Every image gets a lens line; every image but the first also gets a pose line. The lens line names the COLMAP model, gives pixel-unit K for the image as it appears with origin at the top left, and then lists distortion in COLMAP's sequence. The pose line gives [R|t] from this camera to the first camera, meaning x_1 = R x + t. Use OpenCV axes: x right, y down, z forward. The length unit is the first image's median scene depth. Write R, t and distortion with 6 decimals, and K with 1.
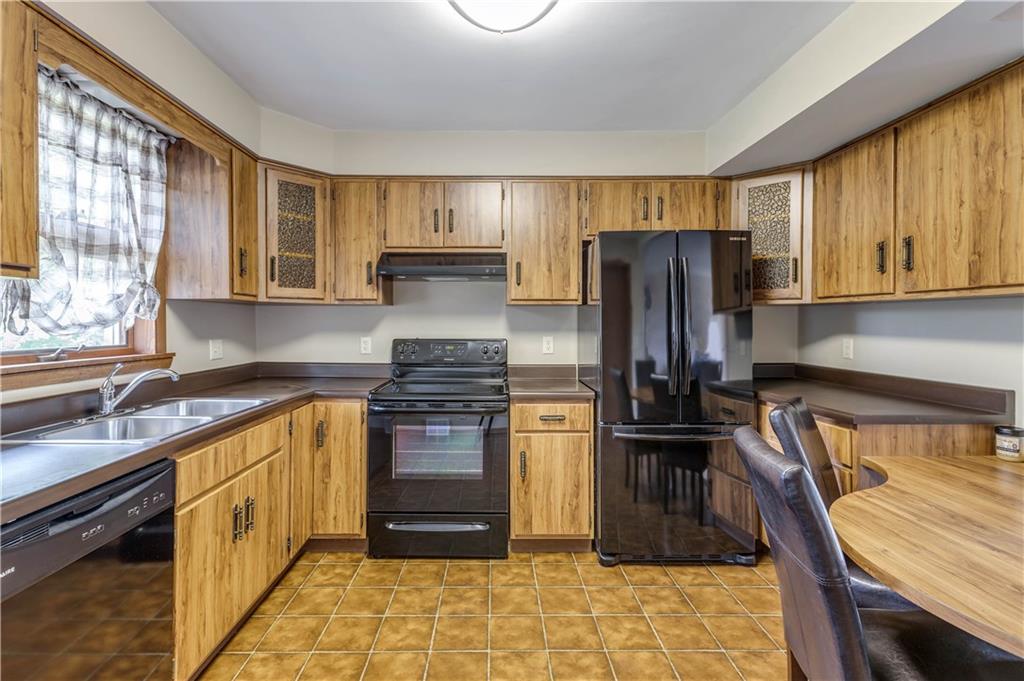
lens RADIAL K [[478.0, 0, 505.8], [0, 478.0, 324.0], [0, 0, 1]] dist [0.001018, 0.000027]
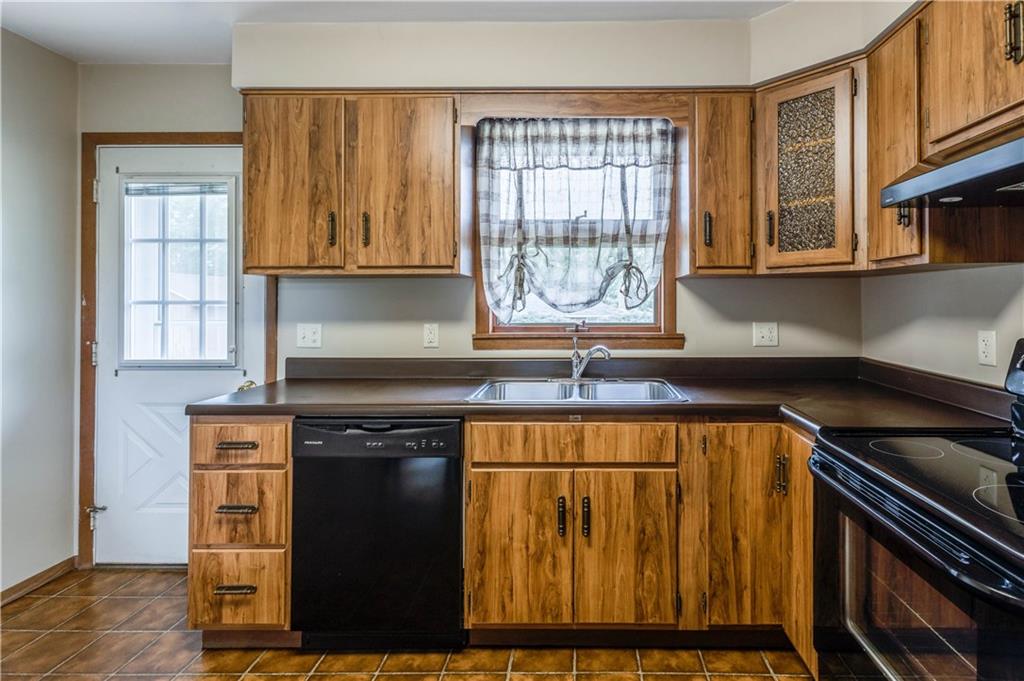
lens RADIAL K [[504.9, 0, 575.5], [0, 504.9, 300.1], [0, 0, 1]] dist [0.009871, -0.000054]
pose [[-0.033755, -0.006067, -0.999412, 0.296258], [-0.000429, 0.999982, -0.006056, -0.001206], [0.999430, 0.000224, -0.033757, 0.729234]]
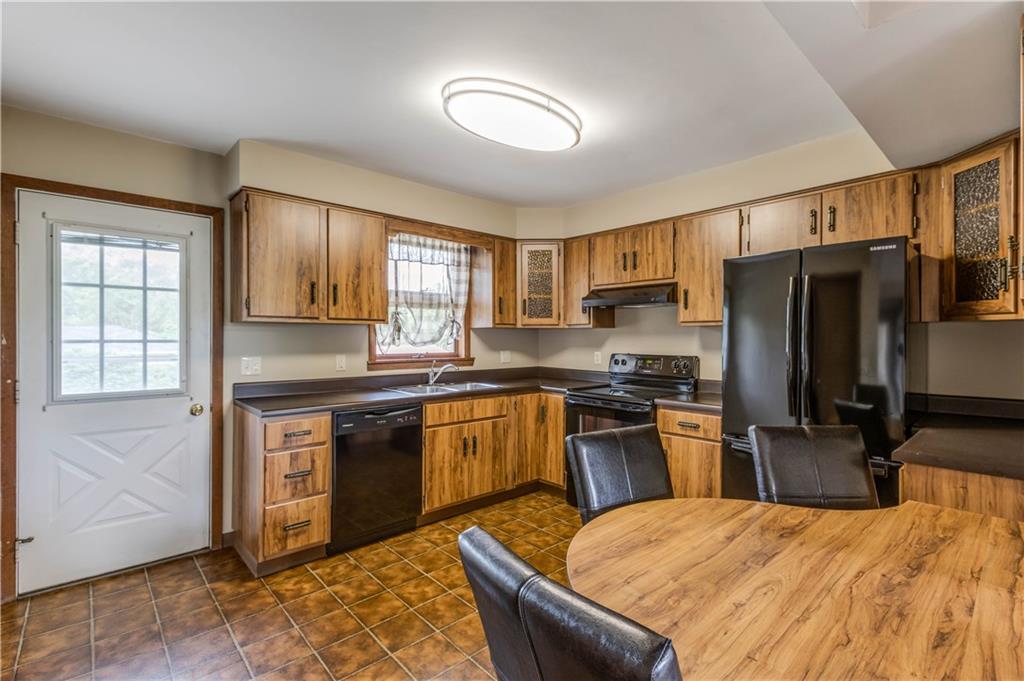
lens RADIAL K [[477.5, 0, 512.0], [0, 477.5, 340.5], [0, 0, 1]] dist [-0.000240, -0.000099]
pose [[0.659715, 0.003953, -0.751505, 0.680523], [-0.002951, 0.999992, 0.002669, -0.008956], [0.751510, 0.000457, 0.659722, -0.080228]]
